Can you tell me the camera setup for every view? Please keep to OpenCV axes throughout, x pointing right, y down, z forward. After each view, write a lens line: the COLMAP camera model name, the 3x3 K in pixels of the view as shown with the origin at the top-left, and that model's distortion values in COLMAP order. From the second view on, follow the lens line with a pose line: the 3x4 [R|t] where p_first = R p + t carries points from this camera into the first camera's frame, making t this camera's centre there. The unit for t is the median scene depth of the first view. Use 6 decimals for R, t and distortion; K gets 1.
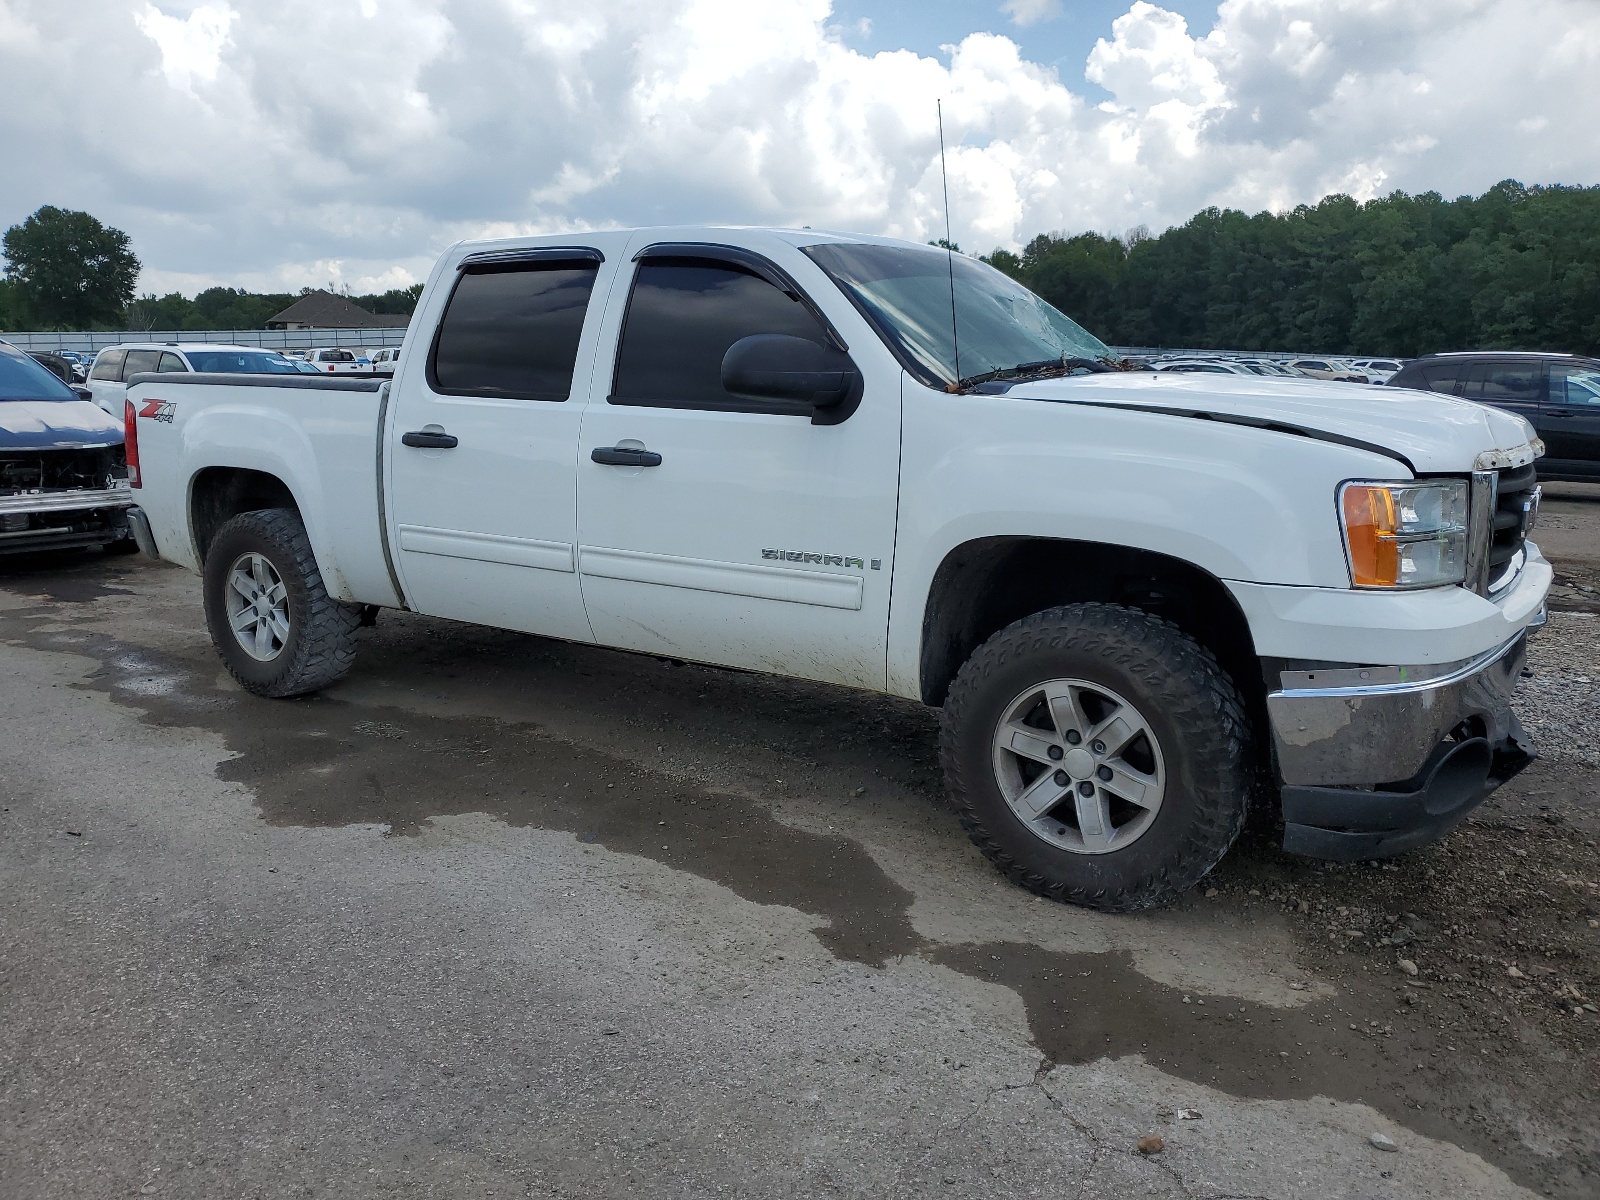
lens RADIAL K [[1227.4, 0, 806.7], [0, 1227.4, 604.8], [0, 0, 1]] dist [0.011452, 0.011004]
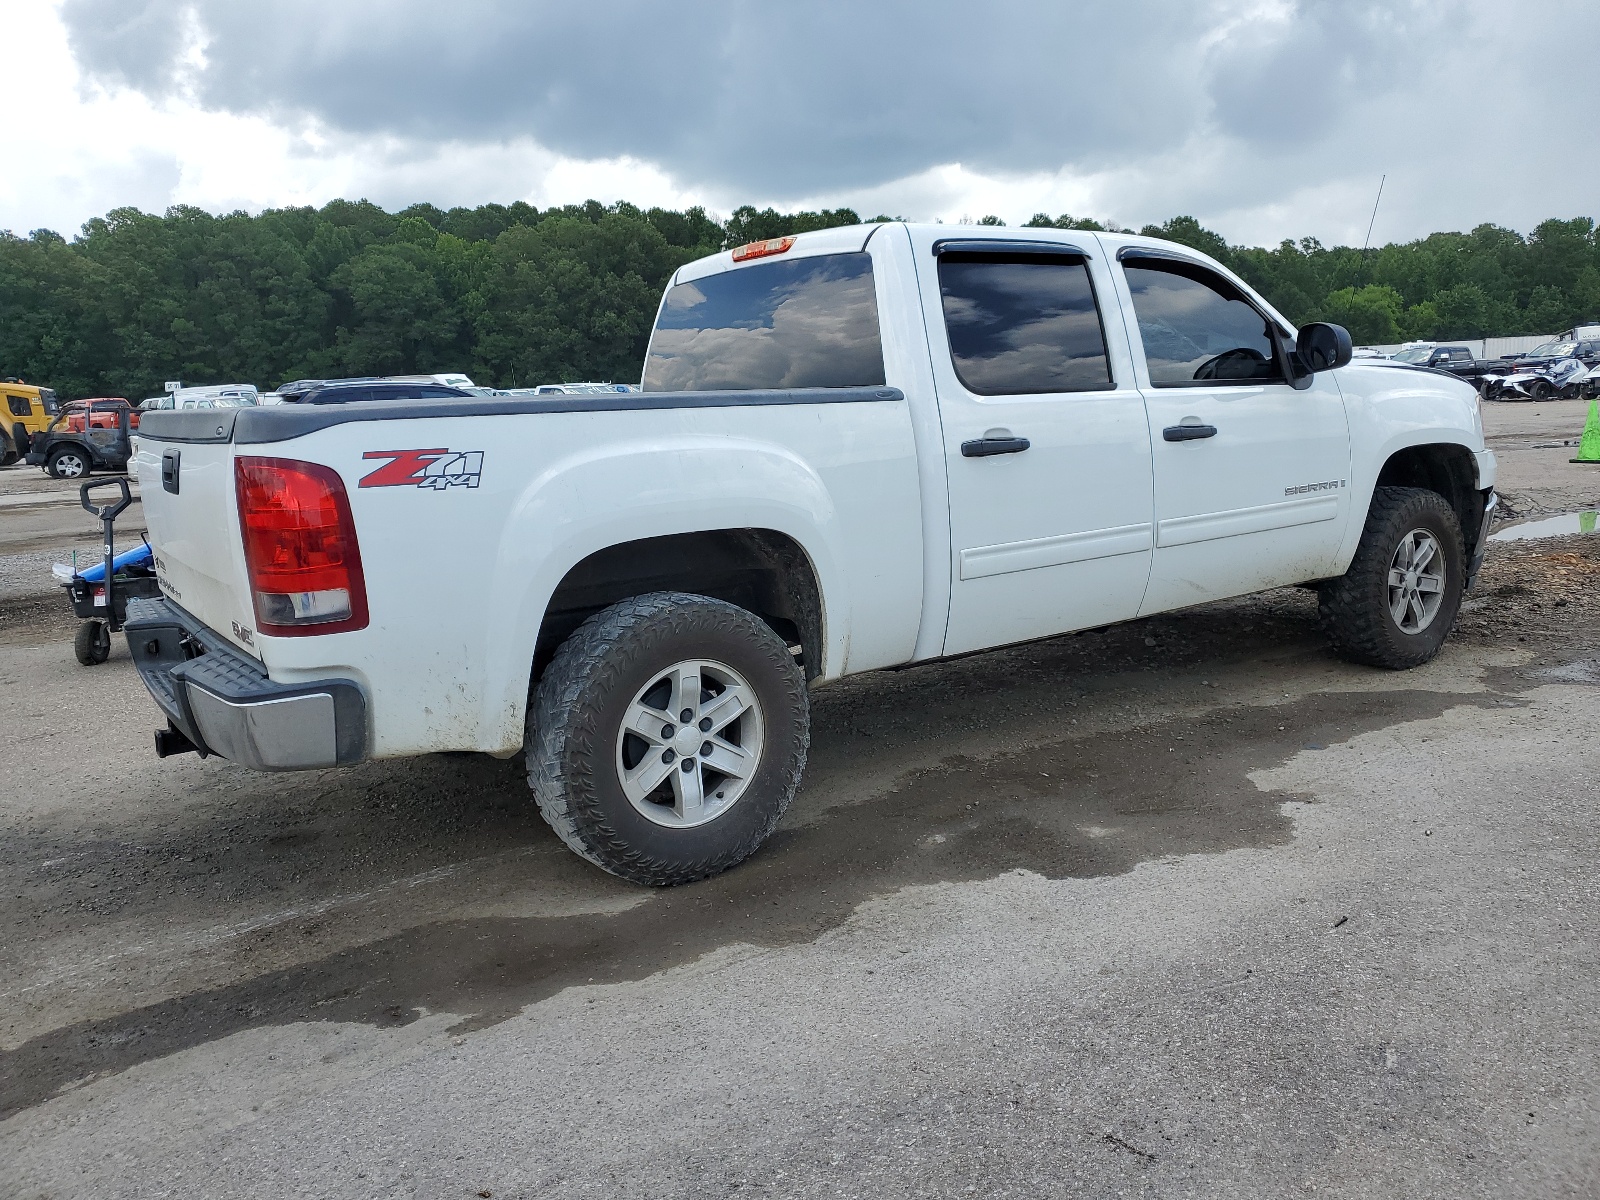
lens RADIAL K [[1227.4, 0, 801.3], [0, 1227.4, 599.0], [0, 0, 1]] dist [0.011452, 0.011004]
pose [[0.387005, -0.192331, 0.901796, -0.963672], [0.216359, 0.969641, 0.113951, -0.129385], [-0.896335, 0.151012, 0.416868, 0.643554]]
